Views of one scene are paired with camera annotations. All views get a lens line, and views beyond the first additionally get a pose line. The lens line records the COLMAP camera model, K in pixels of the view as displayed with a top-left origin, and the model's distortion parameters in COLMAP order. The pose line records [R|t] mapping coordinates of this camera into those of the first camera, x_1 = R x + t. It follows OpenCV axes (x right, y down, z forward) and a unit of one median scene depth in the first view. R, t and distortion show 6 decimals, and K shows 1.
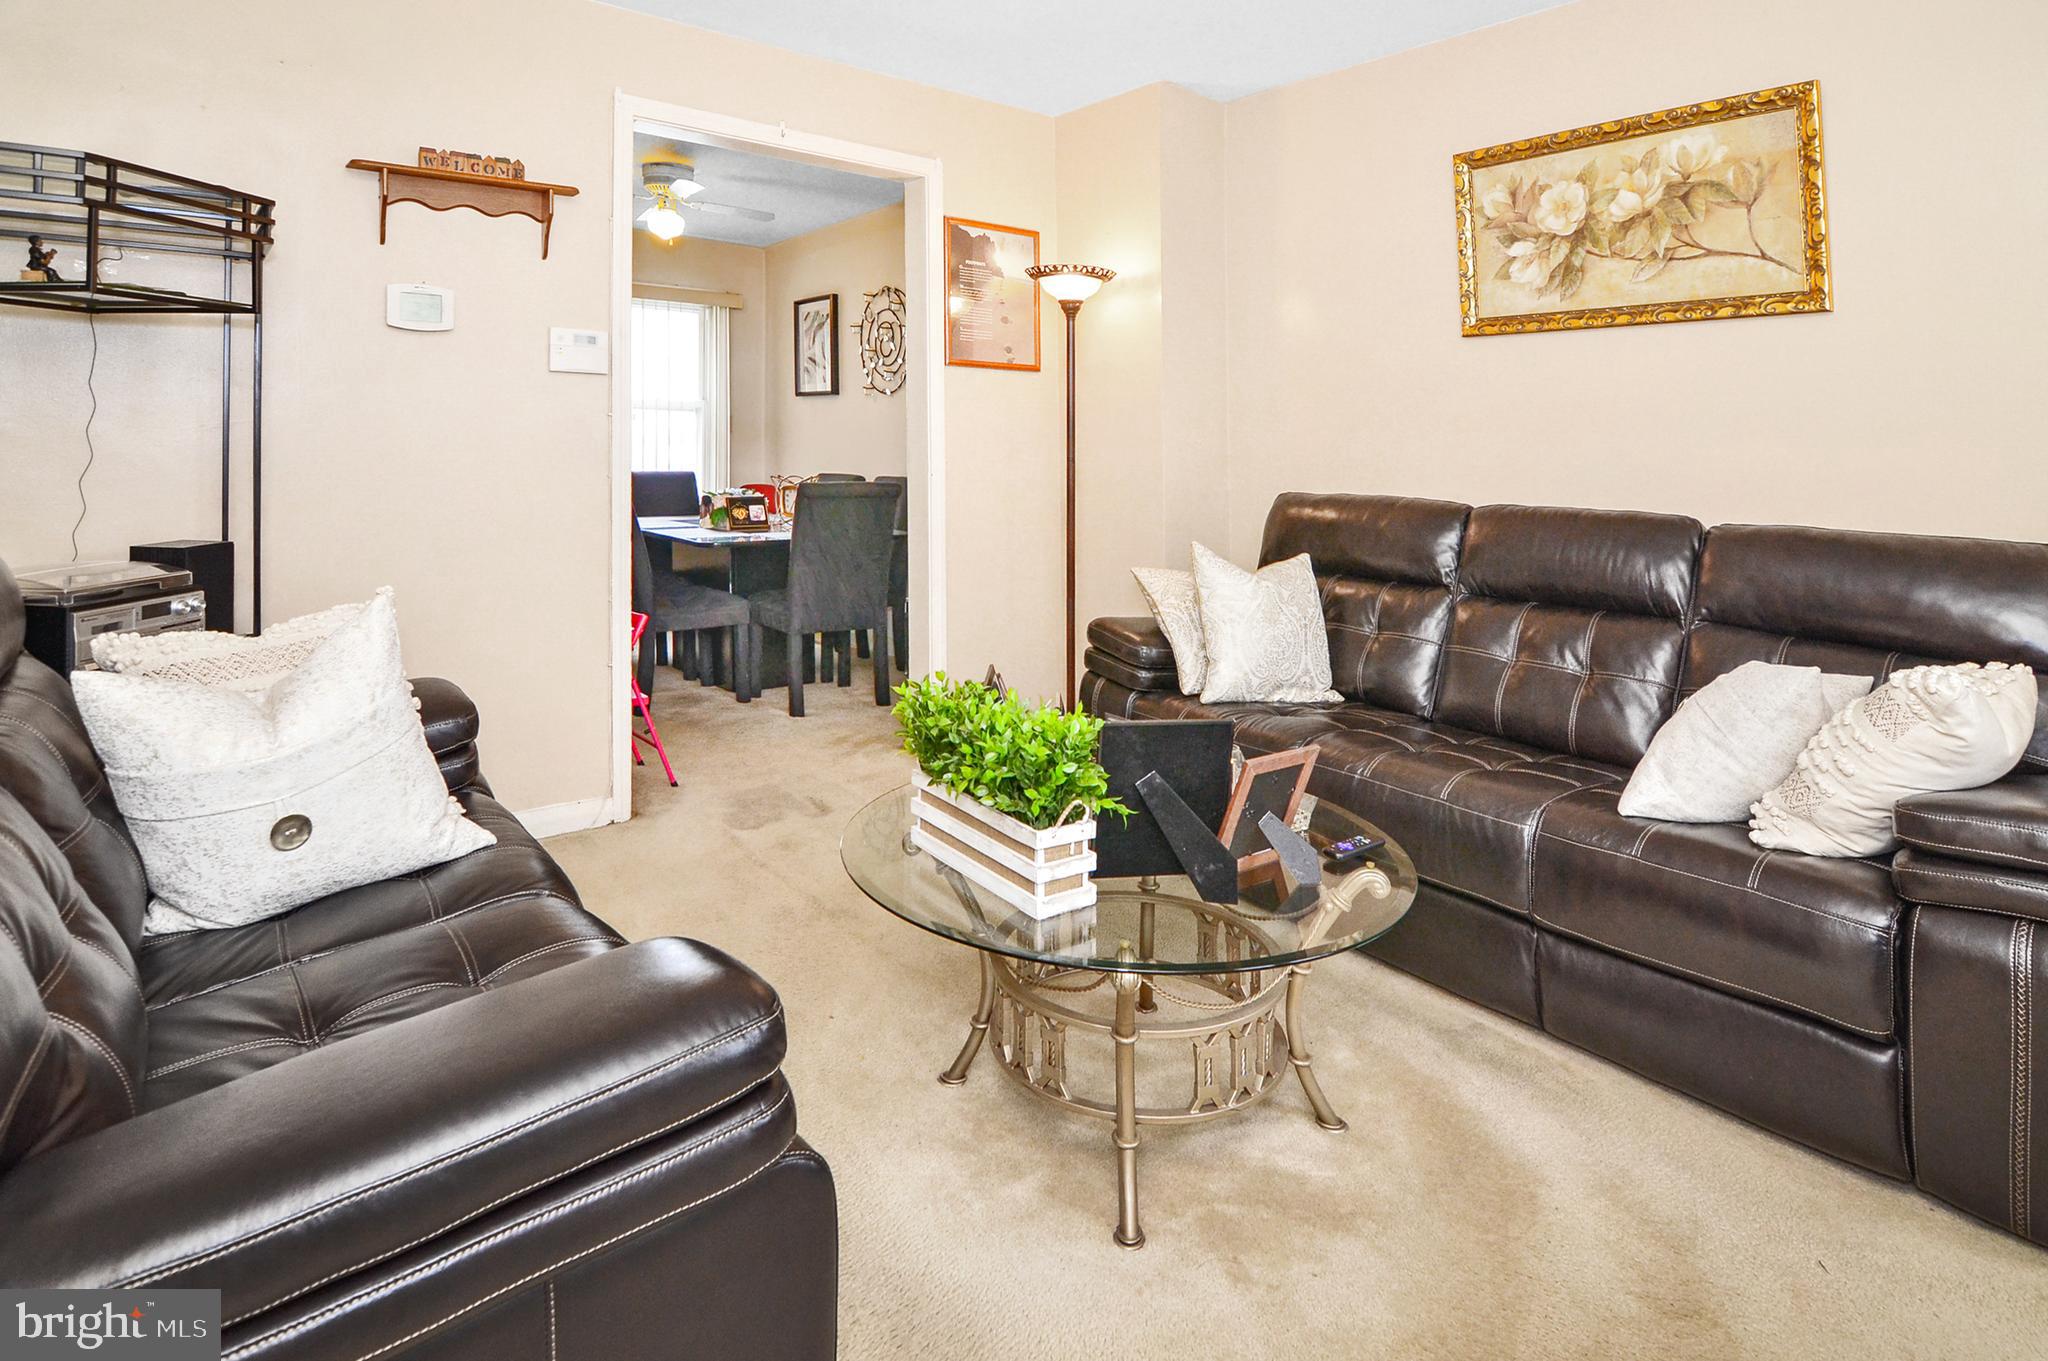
lens RADIAL K [[996.6, 0, 1025.6], [0, 996.6, 670.5], [0, 0, 1]] dist [-0.017080, -0.005469]
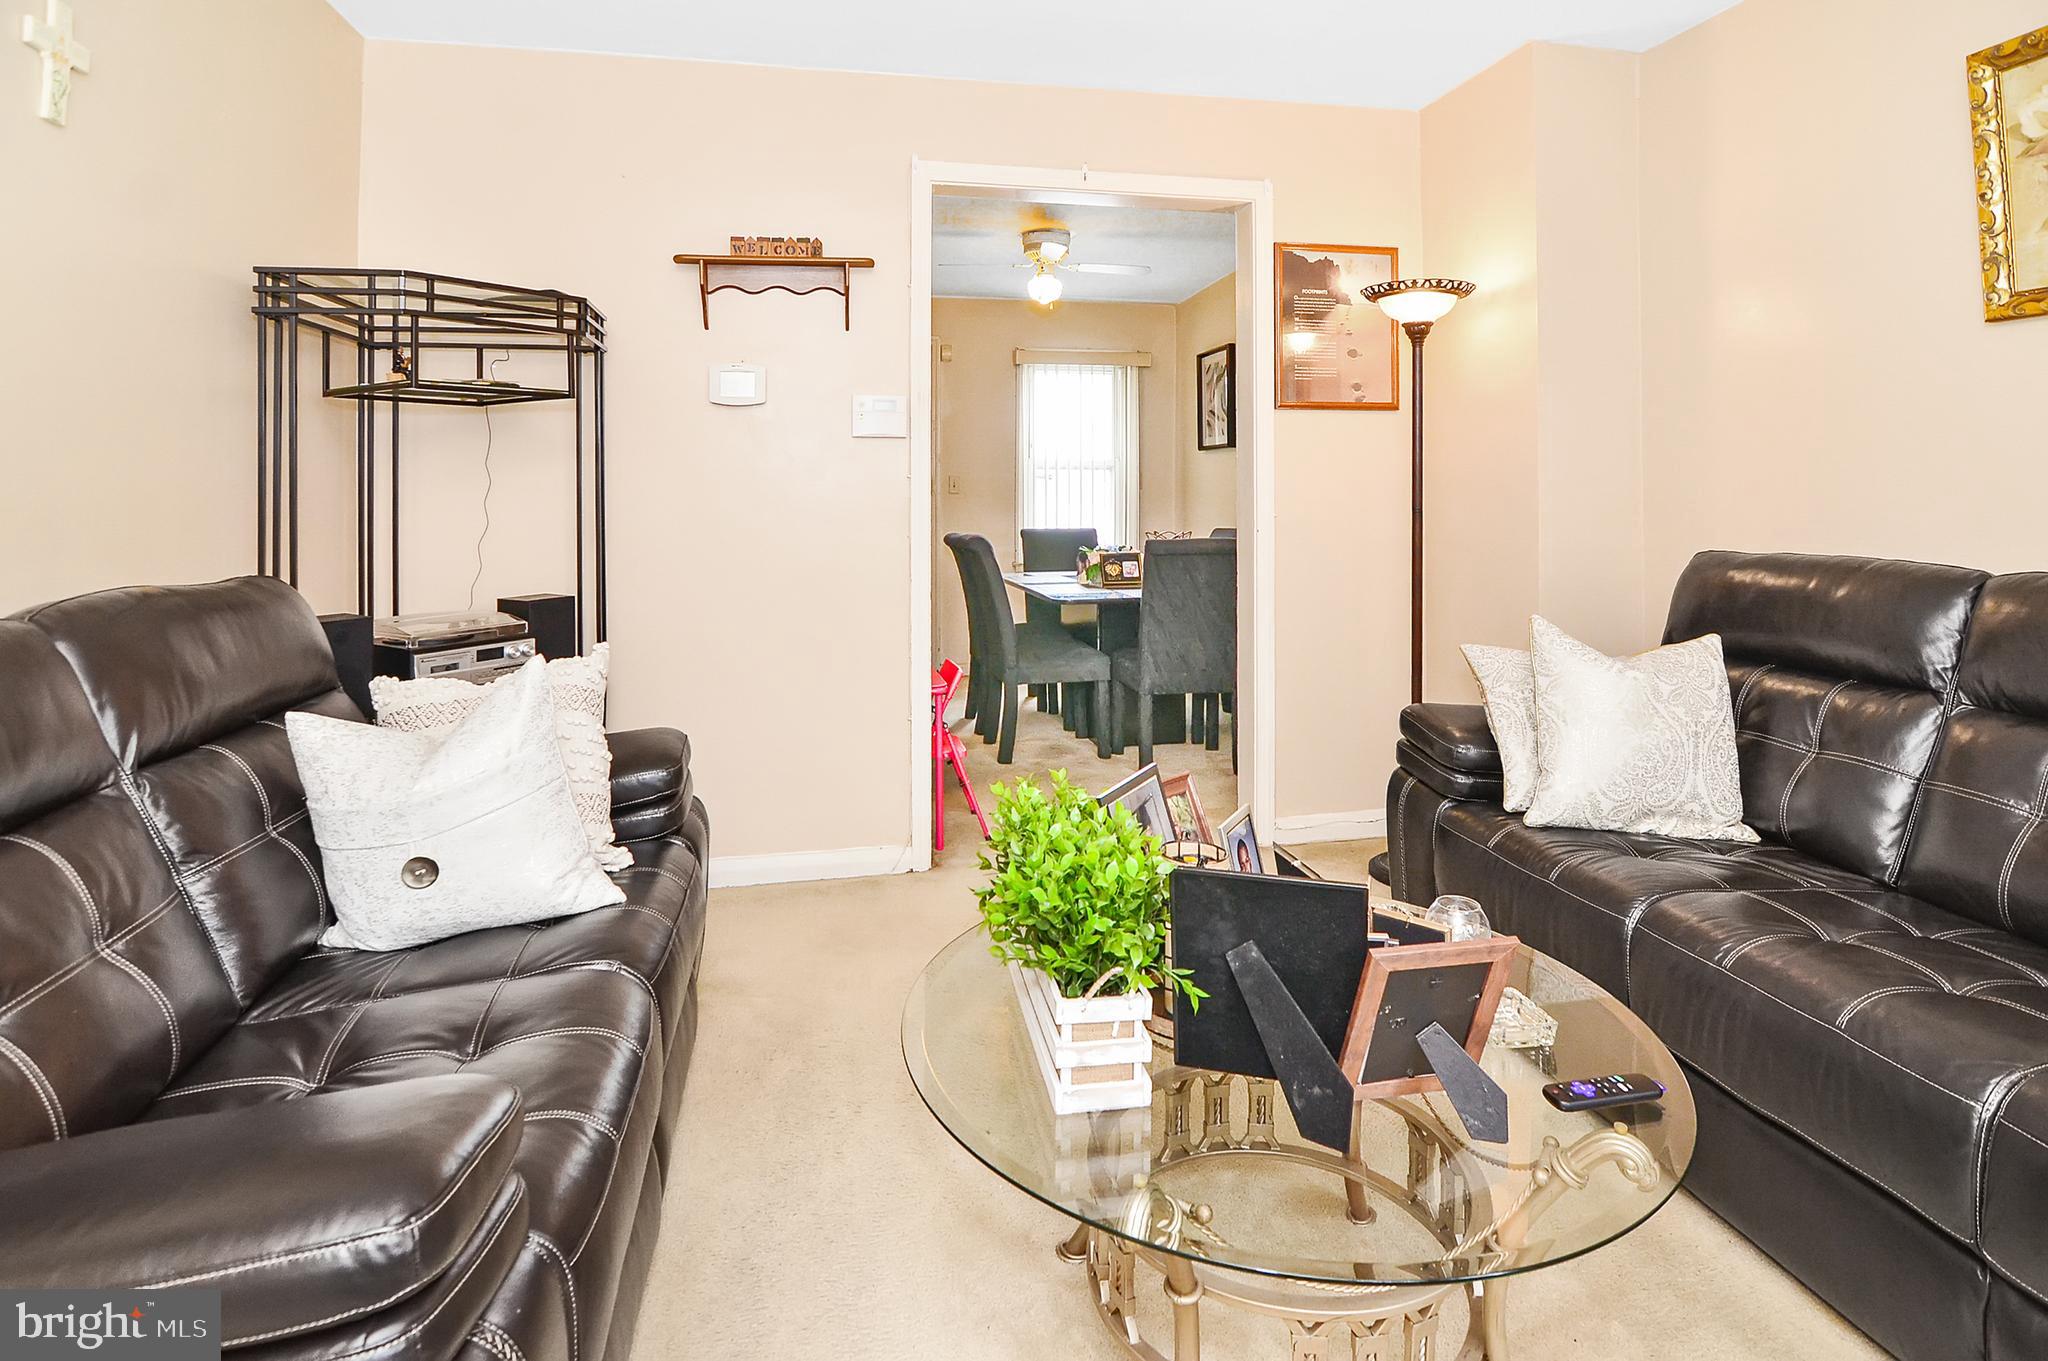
lens RADIAL K [[996.6, 0, 1026.9], [0, 996.6, 698.7], [0, 0, 1]] dist [-0.017080, -0.005469]
pose [[0.903599, 0.059519, -0.424224, 0.148776], [-0.070053, 0.997500, -0.009264, -0.030591], [0.422612, 0.038089, 0.905510, 0.141087]]
